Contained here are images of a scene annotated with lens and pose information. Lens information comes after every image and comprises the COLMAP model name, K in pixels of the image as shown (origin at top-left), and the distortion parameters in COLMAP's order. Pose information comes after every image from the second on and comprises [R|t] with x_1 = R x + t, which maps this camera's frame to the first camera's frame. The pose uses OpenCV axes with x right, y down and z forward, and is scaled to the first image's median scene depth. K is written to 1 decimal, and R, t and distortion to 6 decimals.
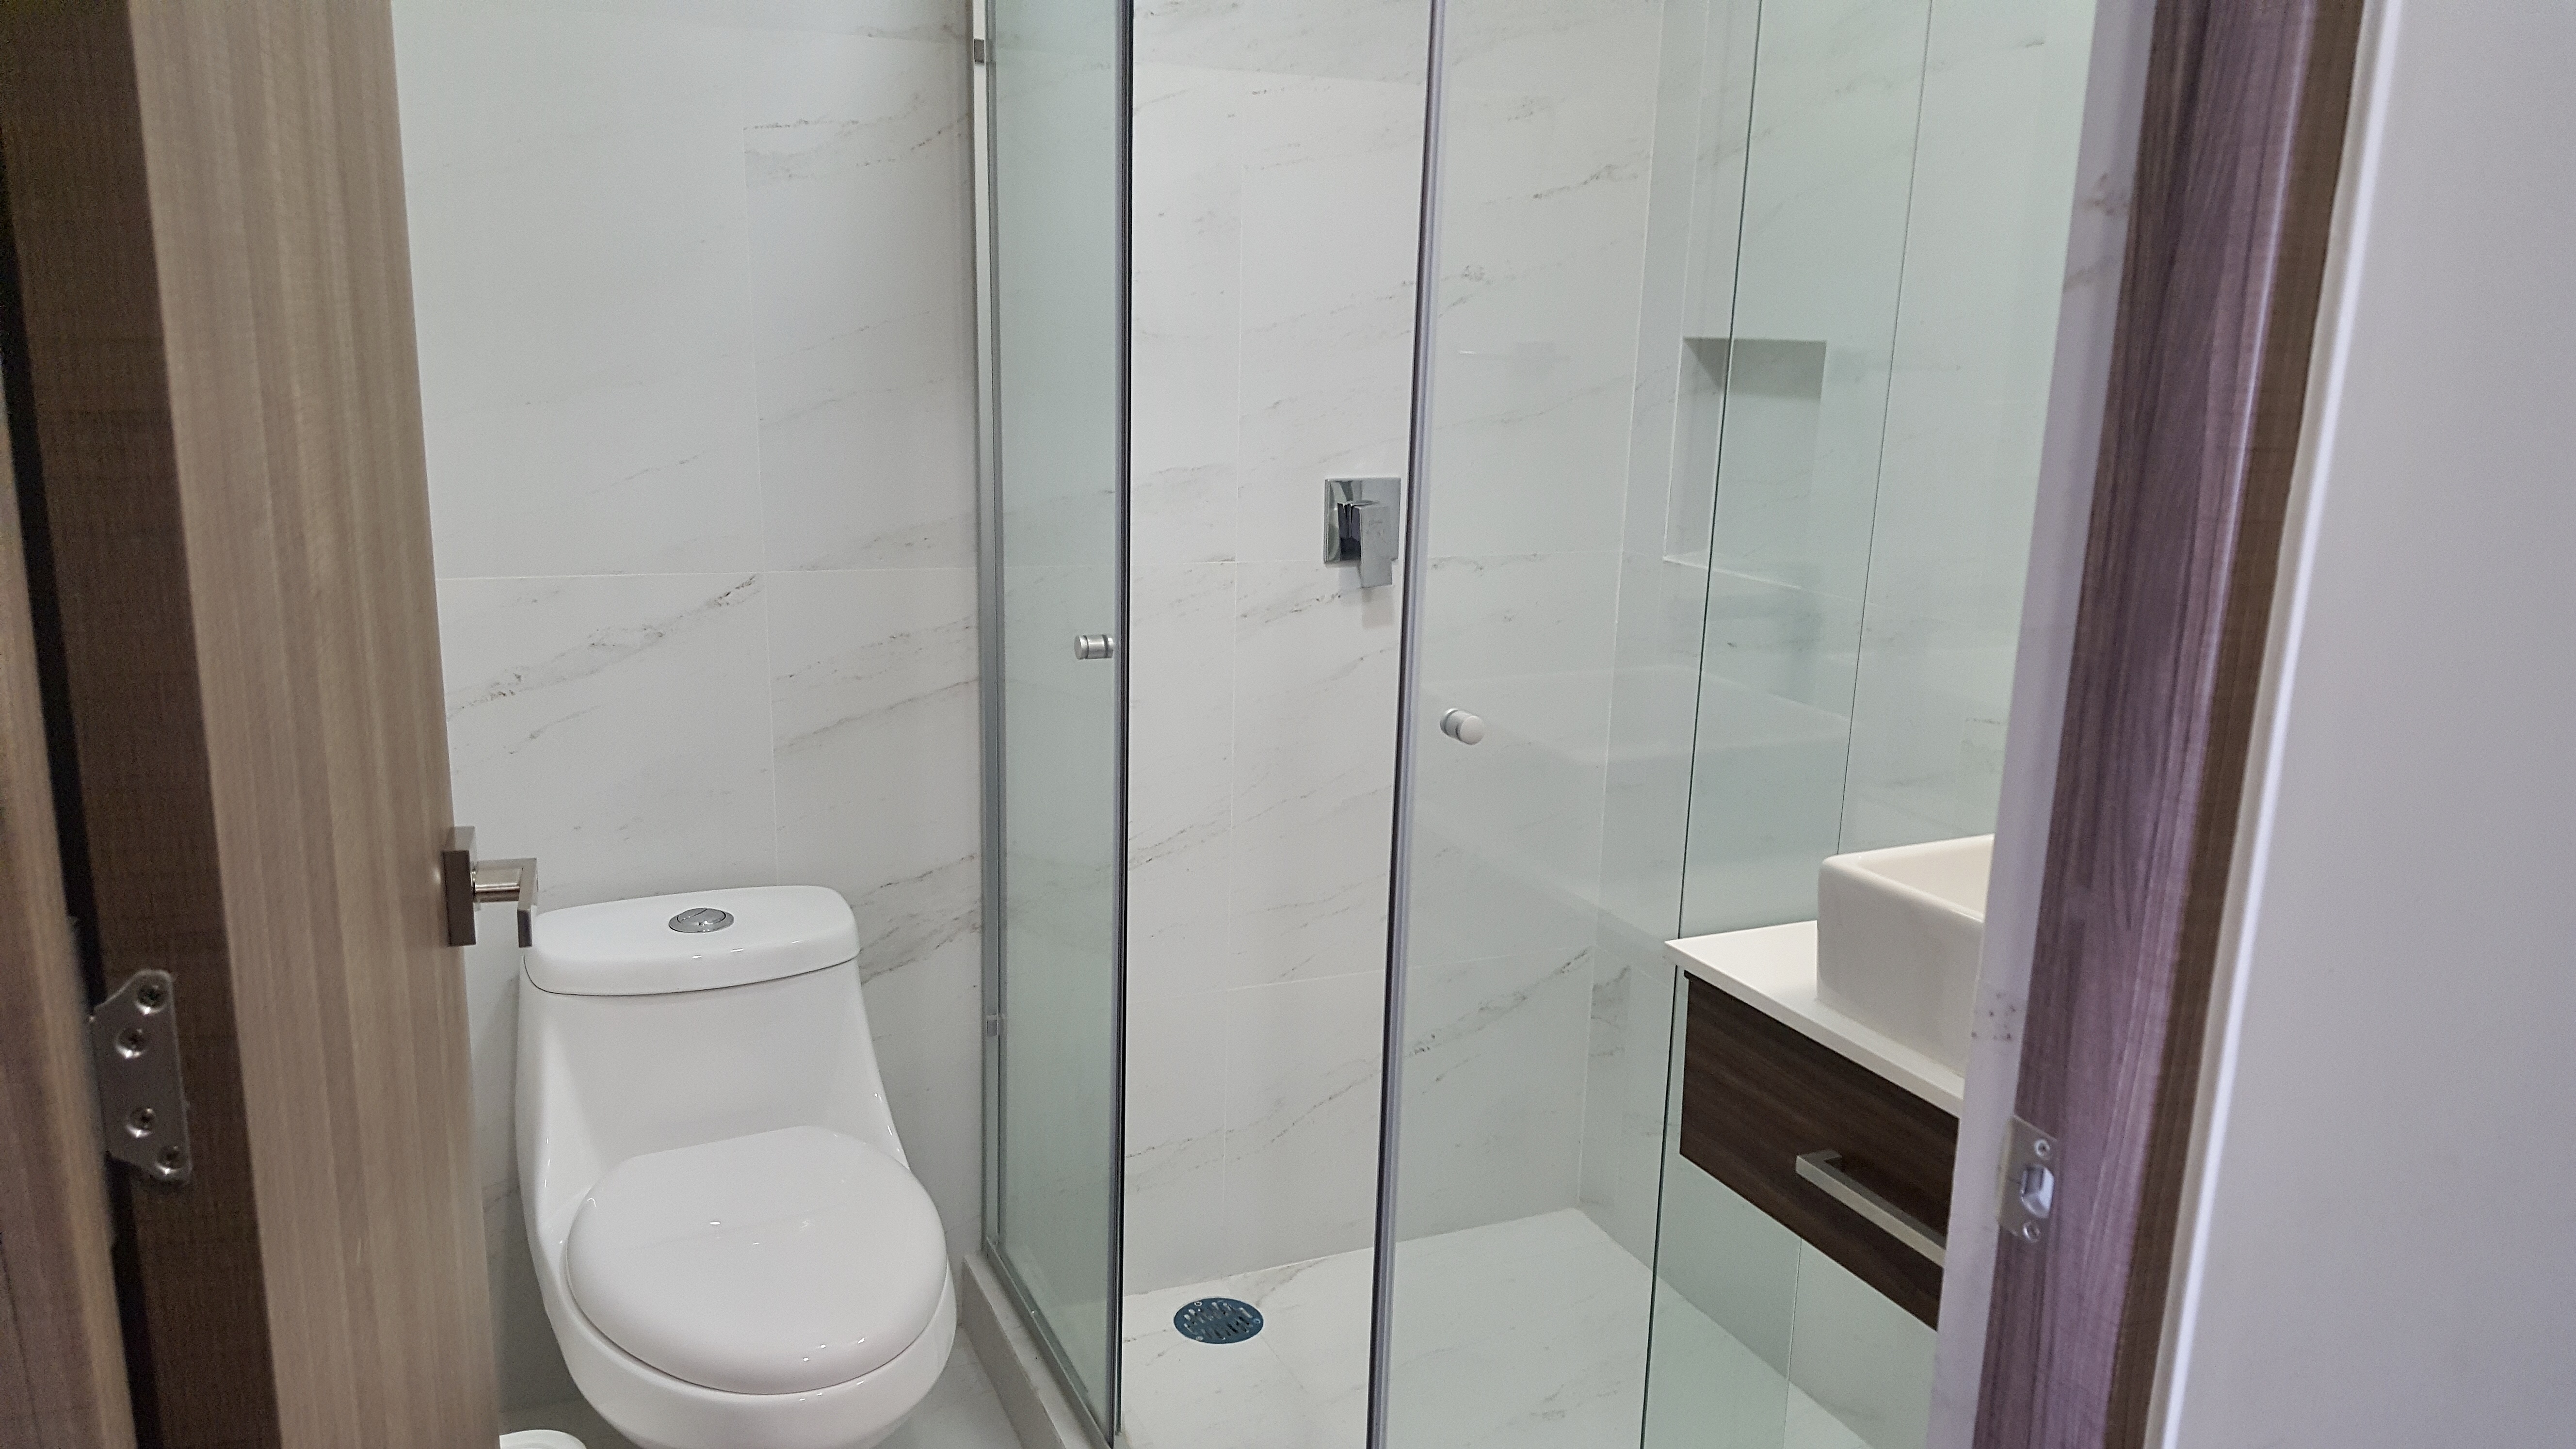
lens RADIAL K [[1896.3, 0, 1303.5], [0, 1896.3, 773.5], [0, 0, 1]] dist [0.153749, -0.253730]
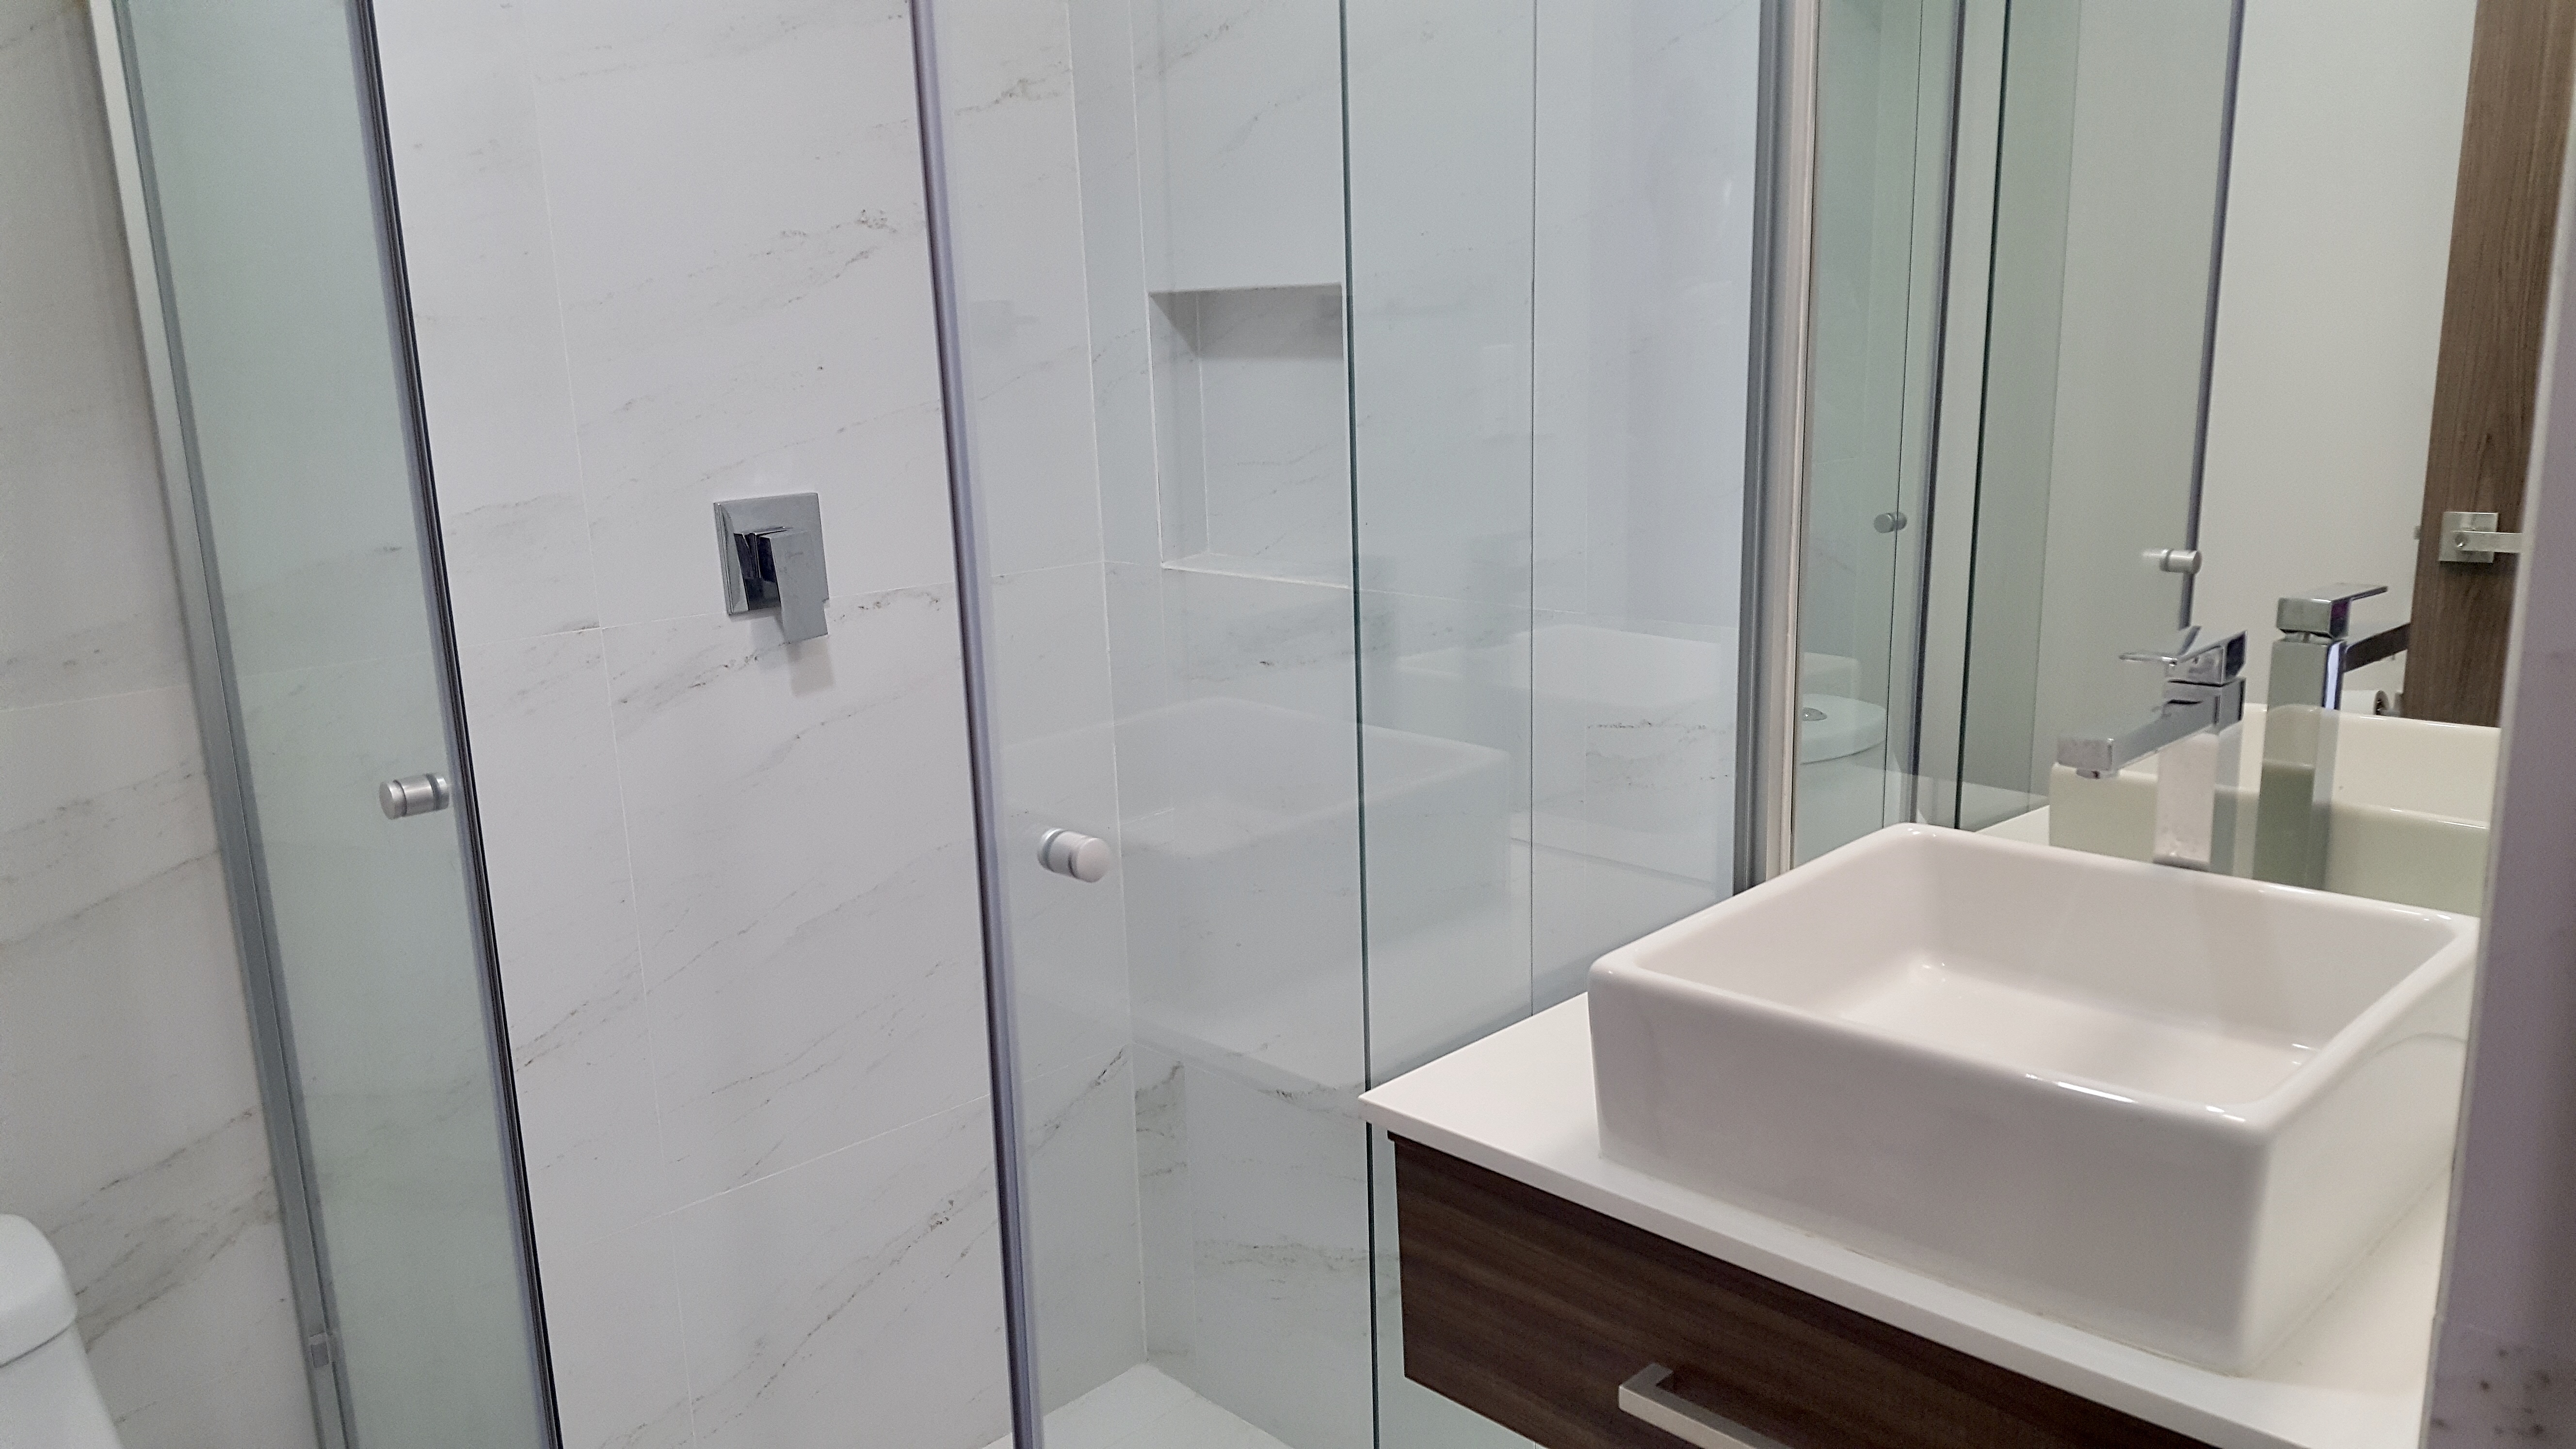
lens RADIAL K [[1896.3, 0, 1303.5], [0, 1896.3, 773.5], [0, 0, 1]] dist [0.153749, -0.253730]
pose [[0.934246, -0.138570, 0.328608, -0.036952], [0.139112, 0.990033, 0.021982, -0.038812], [-0.328378, 0.025177, 0.944211, 0.244757]]
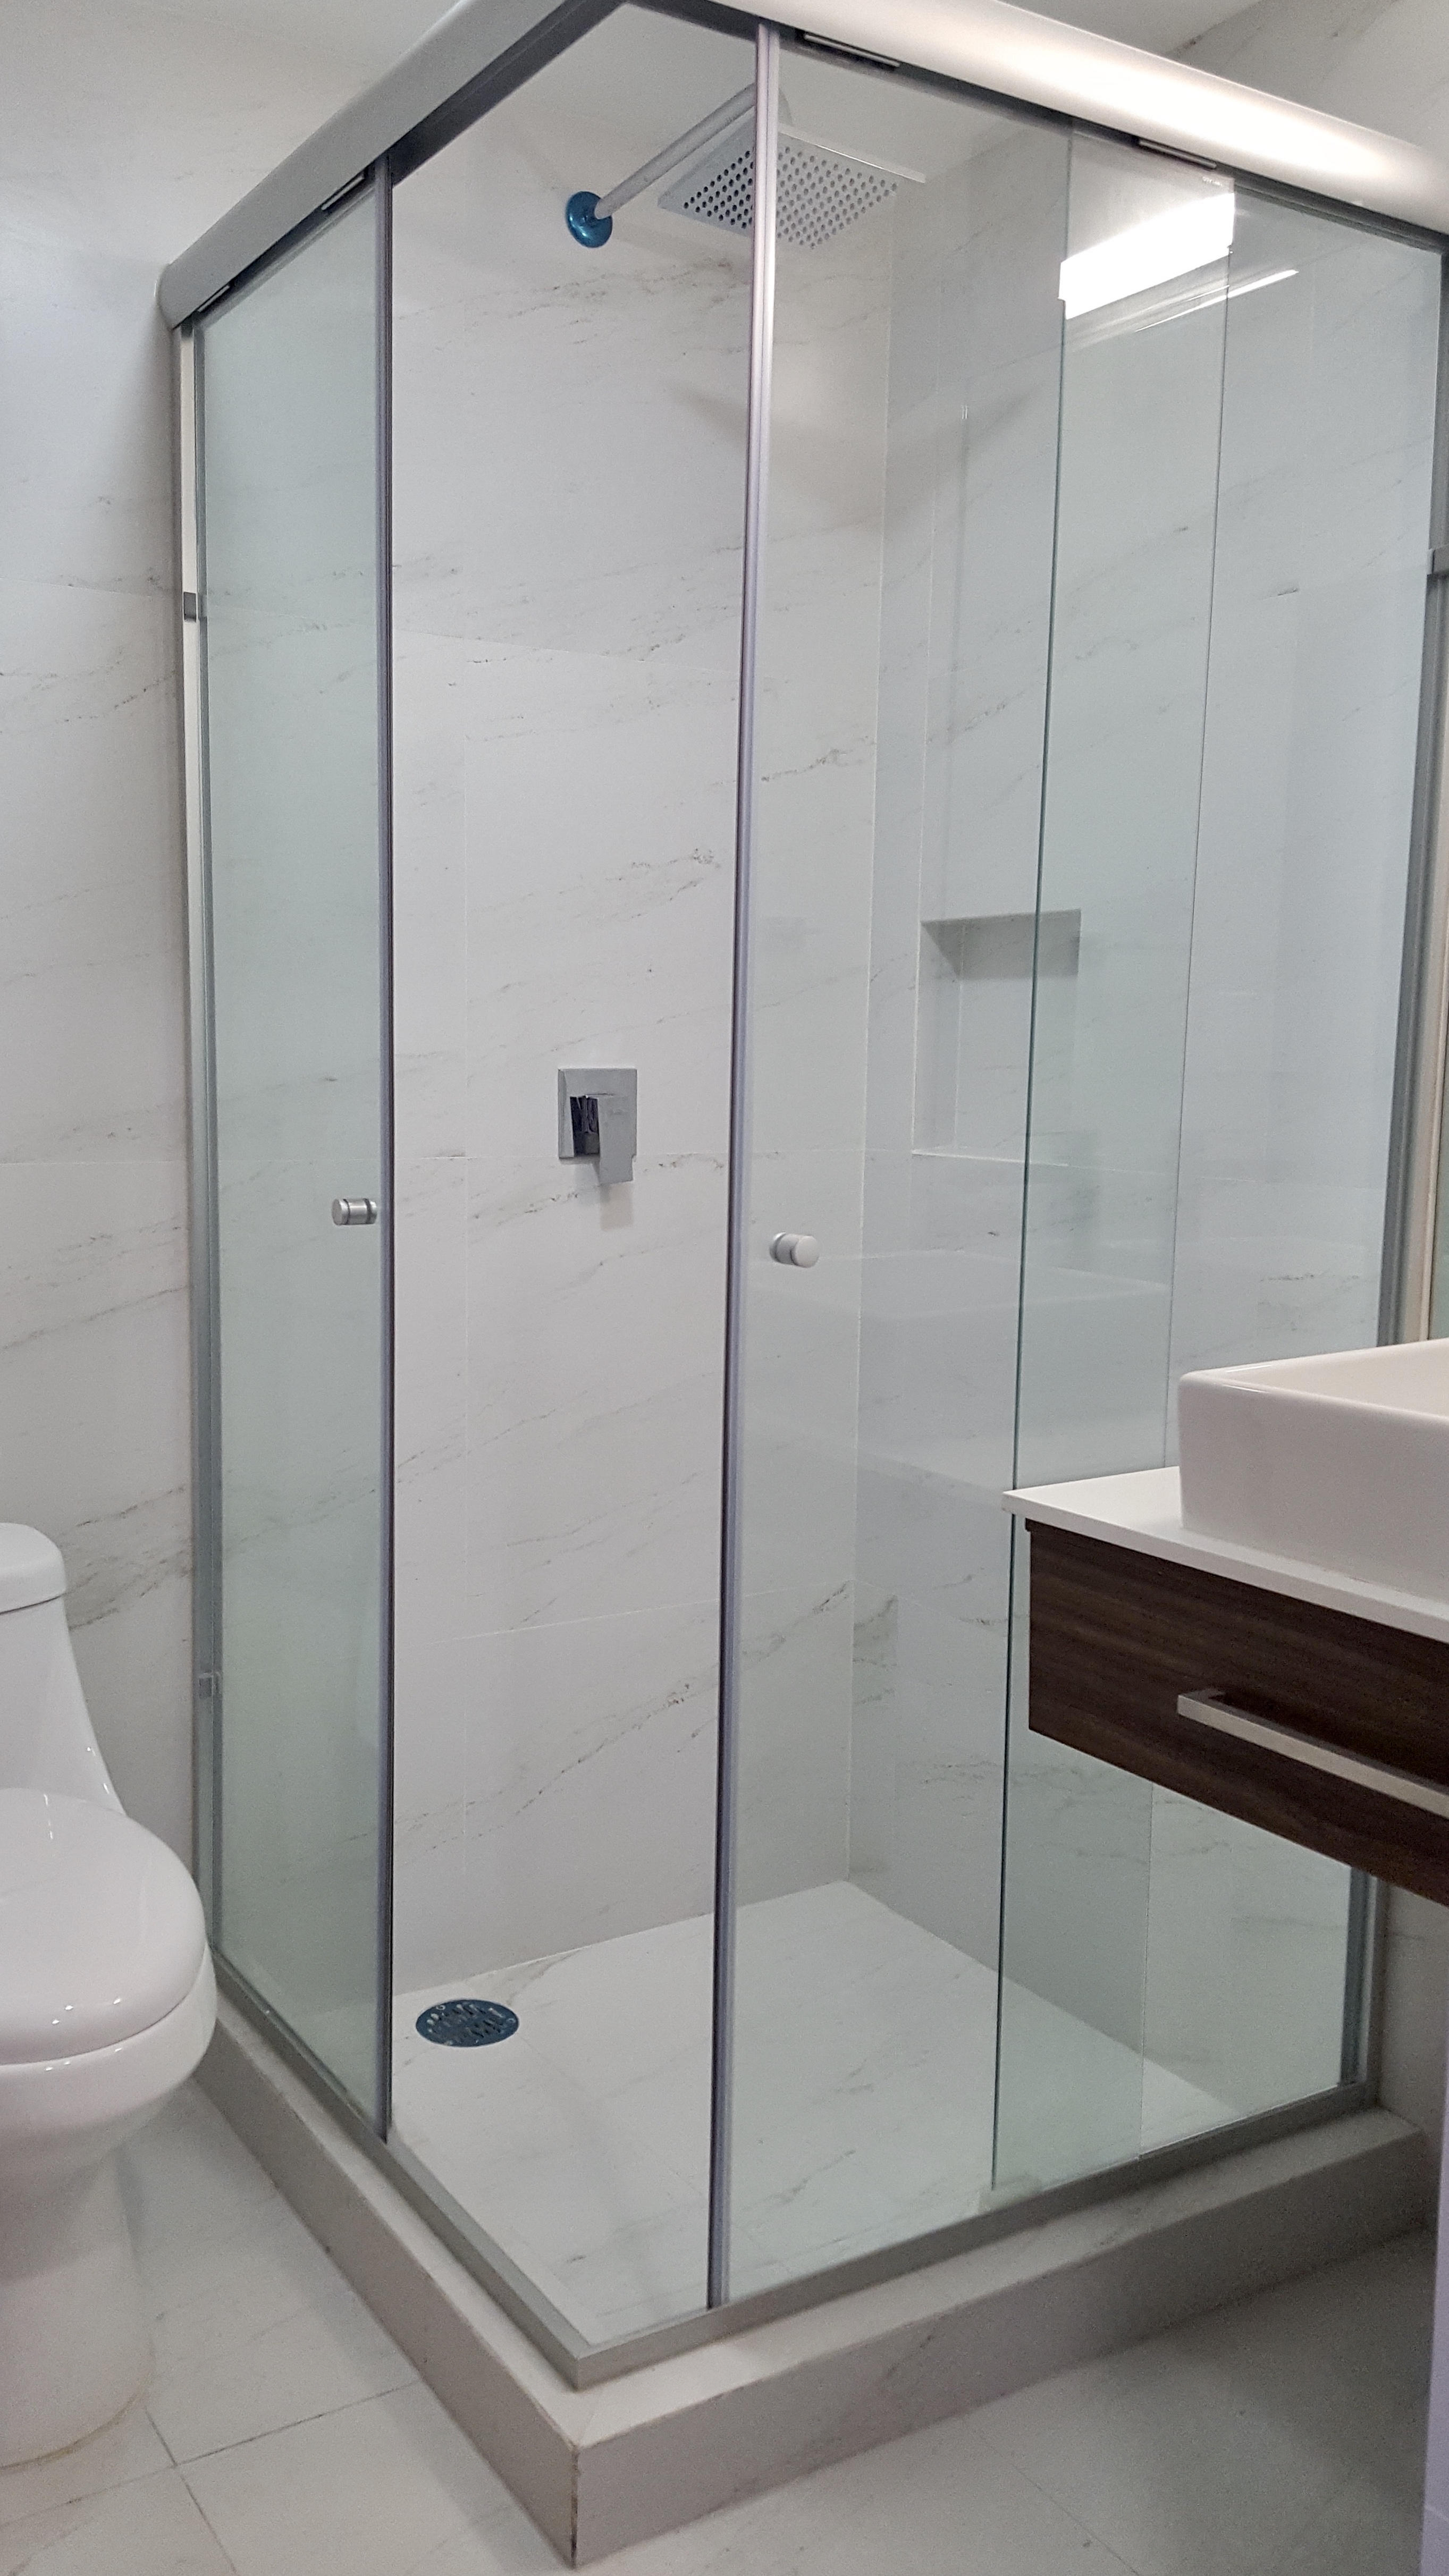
lens RADIAL K [[2089.1, 0, 657.2], [0, 2089.1, 1291.8], [0, 0, 1]] dist [0.133848, -0.183152]
pose [[0.991494, -0.030451, 0.126536, -0.078526], [0.044431, 0.993029, -0.109179, 0.071773], [-0.122330, 0.113872, 0.985935, 0.001897]]
